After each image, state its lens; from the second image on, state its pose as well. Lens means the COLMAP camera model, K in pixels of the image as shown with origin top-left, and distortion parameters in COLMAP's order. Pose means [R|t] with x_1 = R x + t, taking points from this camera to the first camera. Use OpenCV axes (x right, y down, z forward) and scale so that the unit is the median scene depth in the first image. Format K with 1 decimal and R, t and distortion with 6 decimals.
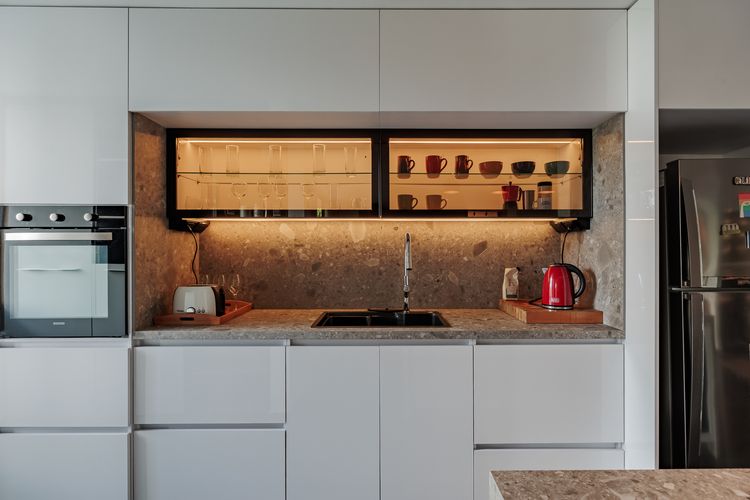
lens RADIAL K [[366.3, 0, 377.9], [0, 366.3, 244.7], [0, 0, 1]] dist [-0.002613, 0.000049]
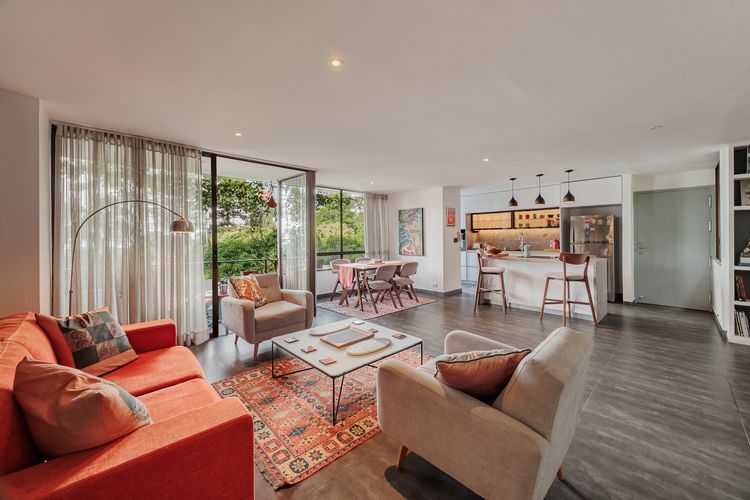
lens RADIAL K [[284.4, 0, 382.4], [0, 284.4, 236.0], [0, 0, 1]] dist [-0.001858, 0.001294]
pose [[0.694805, -0.008863, -0.719143, 1.395249], [0.017069, 0.999846, 0.004169, -0.029246], [0.718995, -0.015172, 0.694849, -2.613599]]
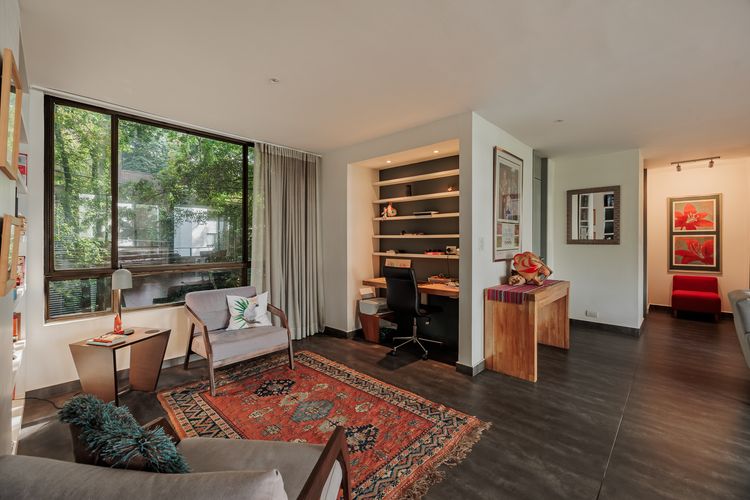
lens RADIAL K [[312.2, 0, 372.5], [0, 312.2, 245.7], [0, 0, 1]] dist [-0.008787, 0.000256]
pose [[-0.722647, -0.008598, 0.691164, 1.430570], [-0.007996, 0.999960, 0.004080, 0.033730], [-0.691171, -0.002578, -0.722687, -0.120709]]
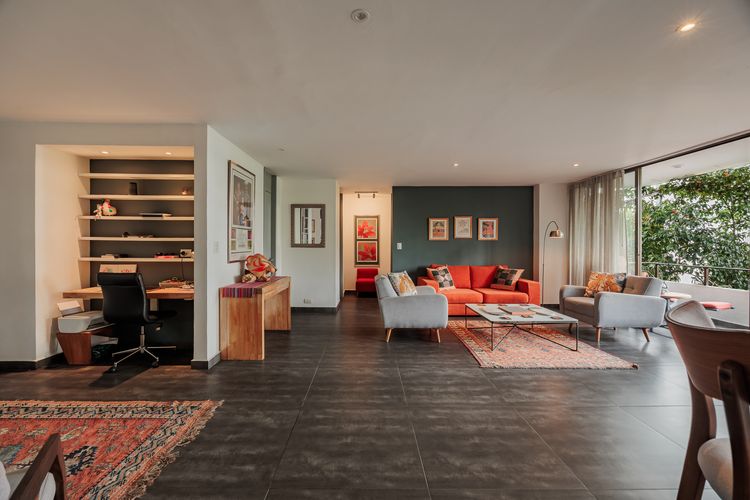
lens RADIAL K [[312.2, 0, 366.5], [0, 312.2, 244.4], [0, 0, 1]] dist [-0.008787, 0.000256]
pose [[-0.999982, -0.002174, -0.005562, 1.311031], [-0.002076, 0.999846, -0.017433, 0.041120], [0.005599, -0.017422, -0.999833, 0.072775]]
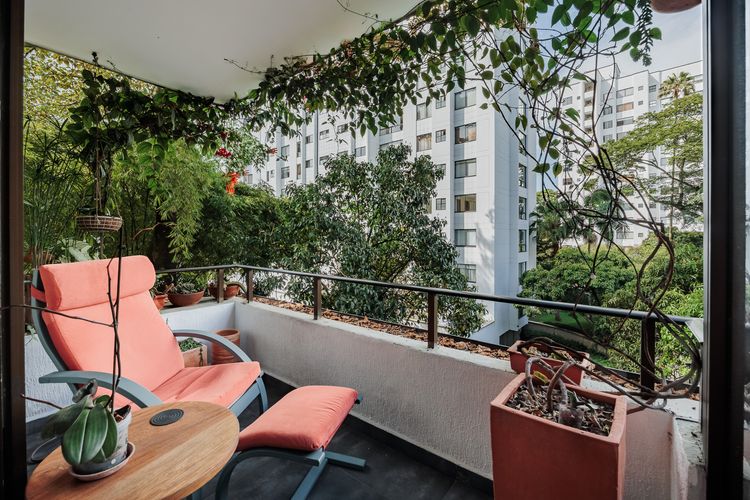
lens RADIAL K [[322.2, 0, 353.5], [0, 322.2, 234.2], [0, 0, 1]] dist [-0.004814, -0.001518]
pose [[-0.651375, -0.005888, -0.758733, -0.693322], [0.009802, 0.999821, -0.016174, 0.053643], [0.758693, -0.017972, -0.651201, -1.591205]]
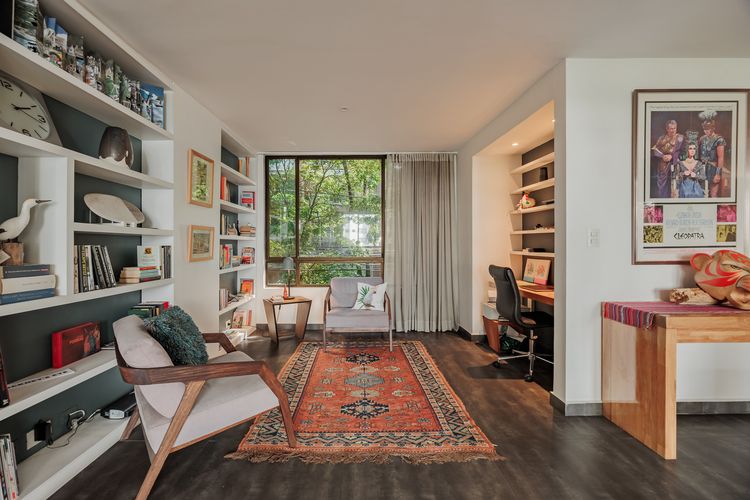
lens RADIAL K [[322.2, 0, 360.4], [0, 322.2, 242.5], [0, 0, 1]] dist [-0.004814, -0.001518]
pose [[-0.004378, 0.005996, 0.999972, 1.004610], [-0.009160, 0.999940, -0.006036, 0.058250], [-0.999948, -0.009186, -0.004323, -0.742811]]
